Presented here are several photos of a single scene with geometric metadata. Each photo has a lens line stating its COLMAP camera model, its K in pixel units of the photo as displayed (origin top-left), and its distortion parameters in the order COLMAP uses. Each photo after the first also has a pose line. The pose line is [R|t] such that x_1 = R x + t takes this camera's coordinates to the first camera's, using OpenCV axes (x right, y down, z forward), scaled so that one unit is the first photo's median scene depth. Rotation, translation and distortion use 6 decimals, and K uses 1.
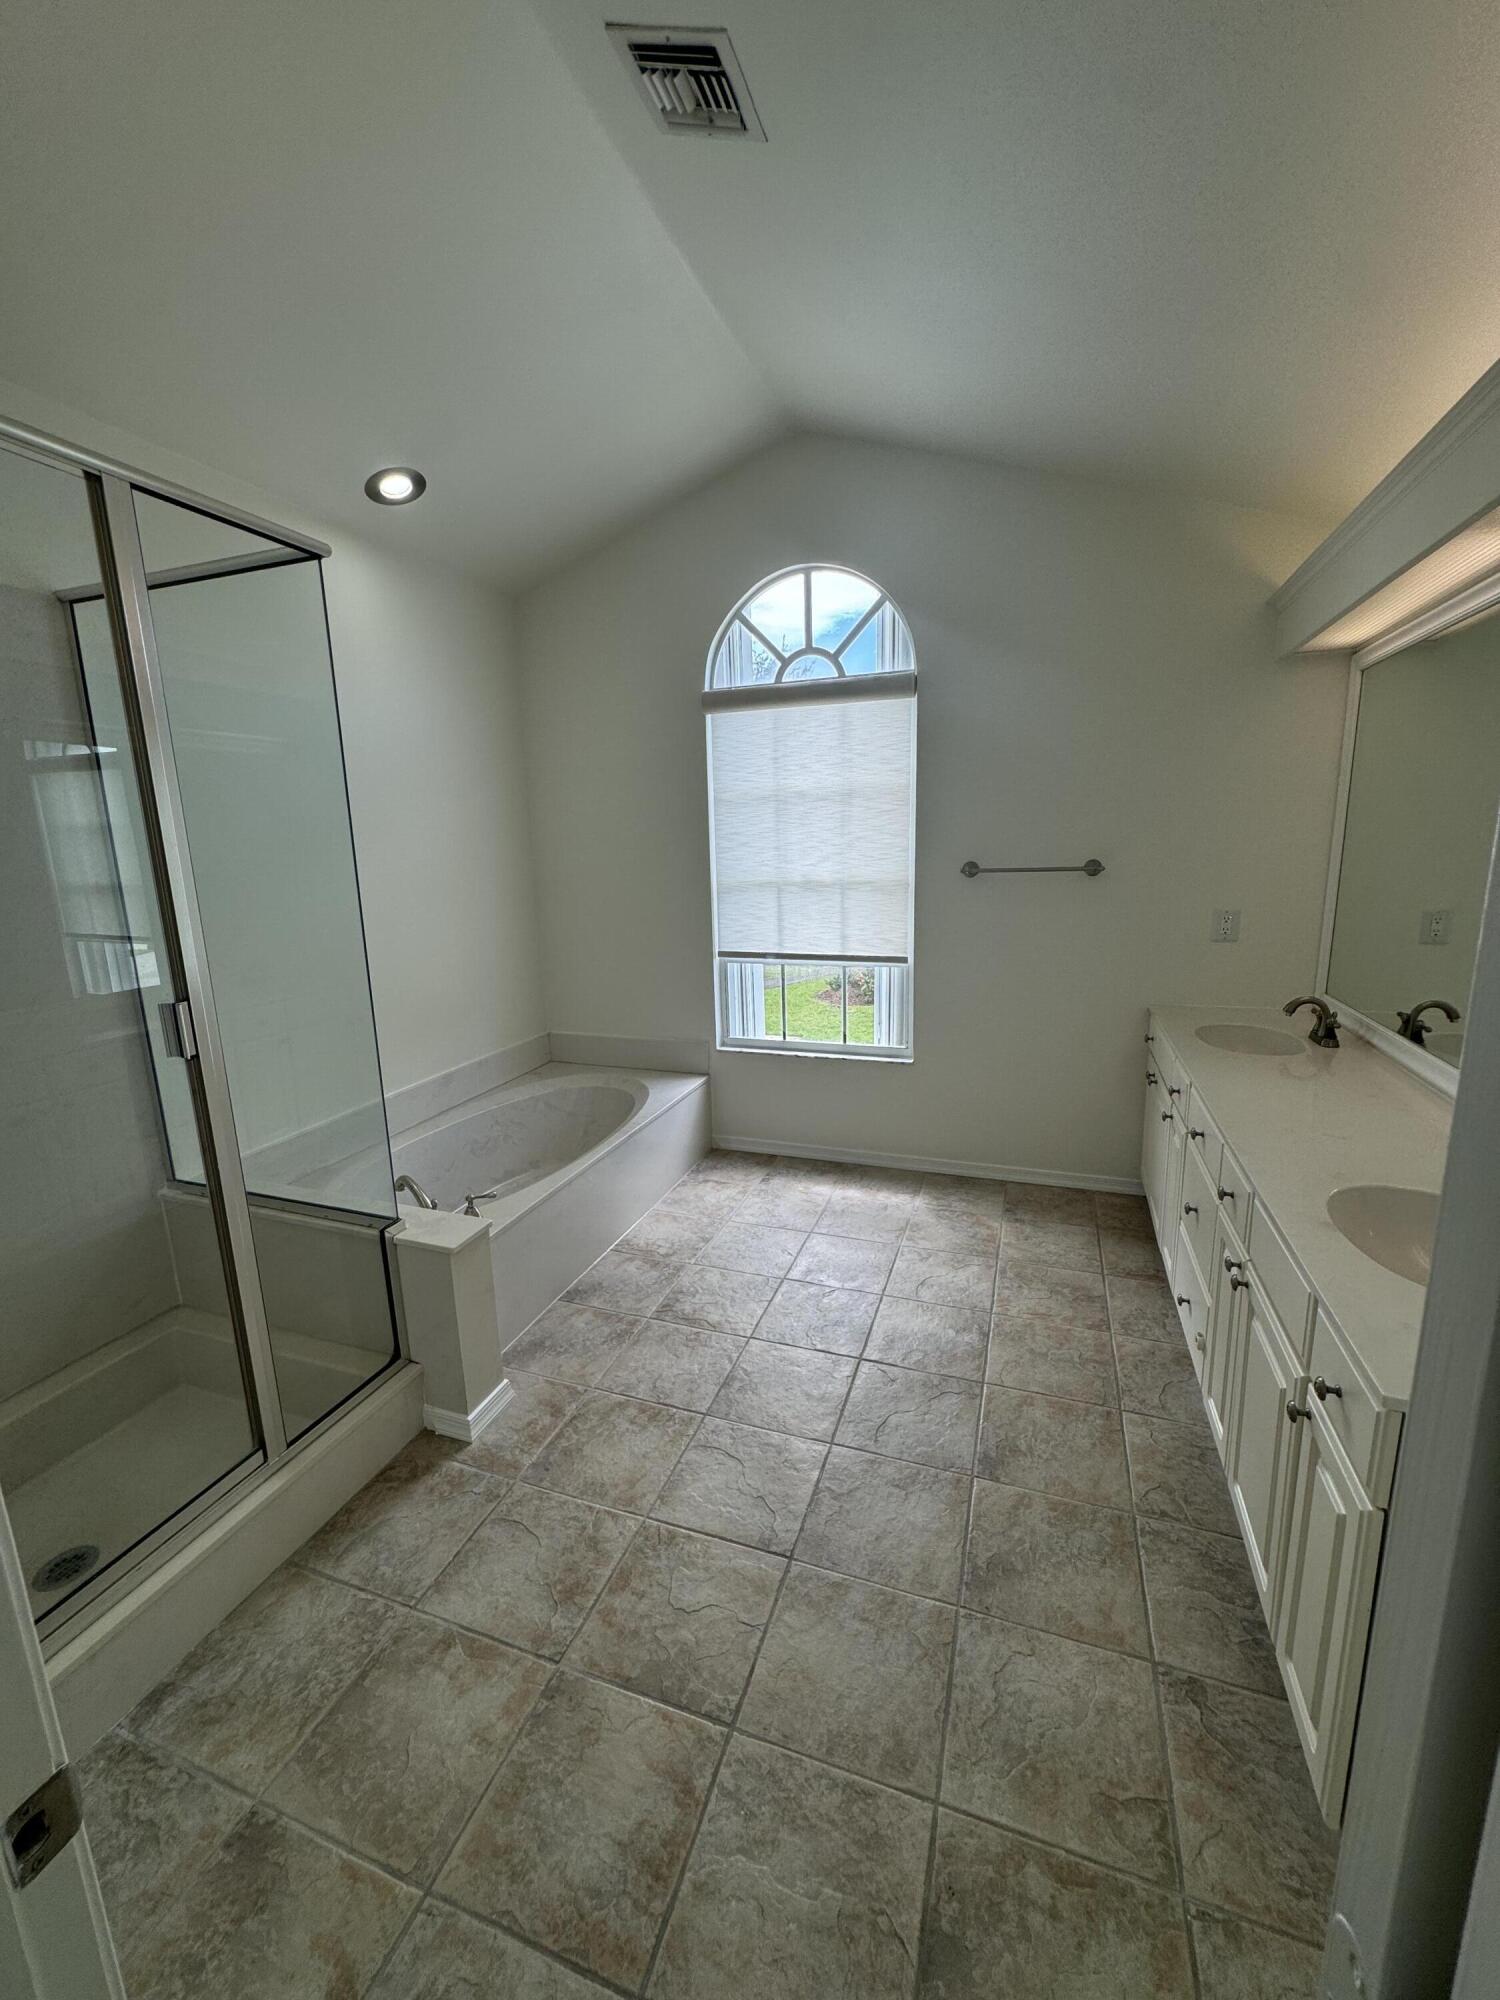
lens RADIAL K [[803.8, 0, 750.0], [0, 803.8, 1013.1], [0, 0, 1]] dist [0.015588, -0.000034]
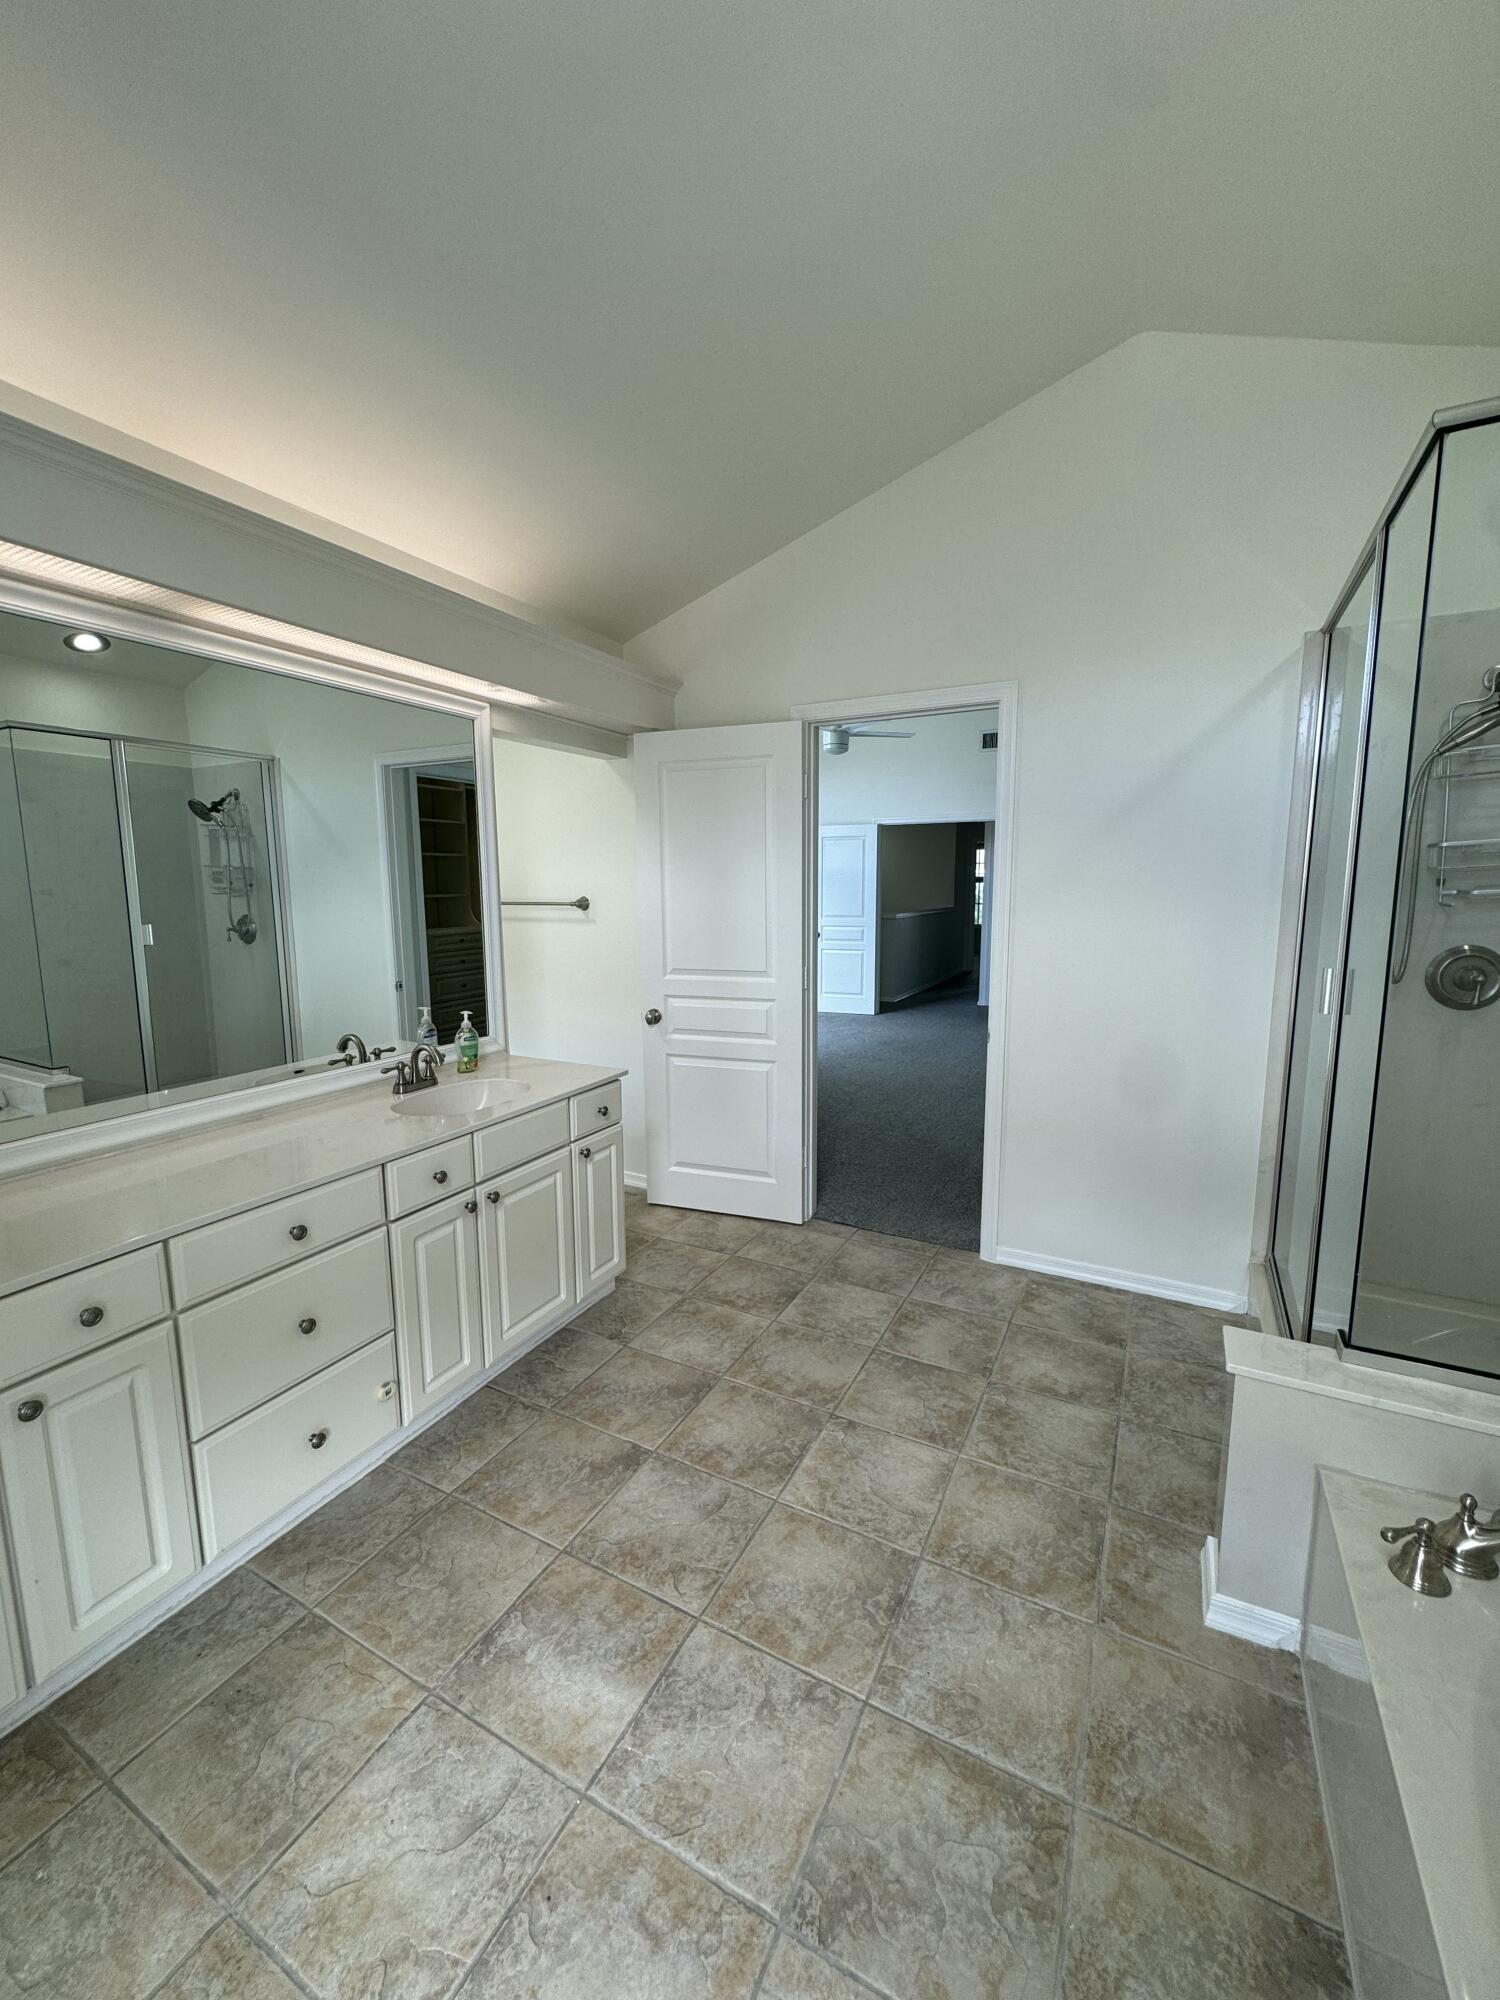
lens RADIAL K [[803.8, 0, 747.1], [0, 803.8, 990.8], [0, 0, 1]] dist [0.015588, -0.000034]
pose [[-0.989105, 0.014239, 0.146519, -0.013366], [0.063413, 0.939442, 0.336790, -0.382274], [-0.132850, 0.342412, -0.930110, 1.919083]]
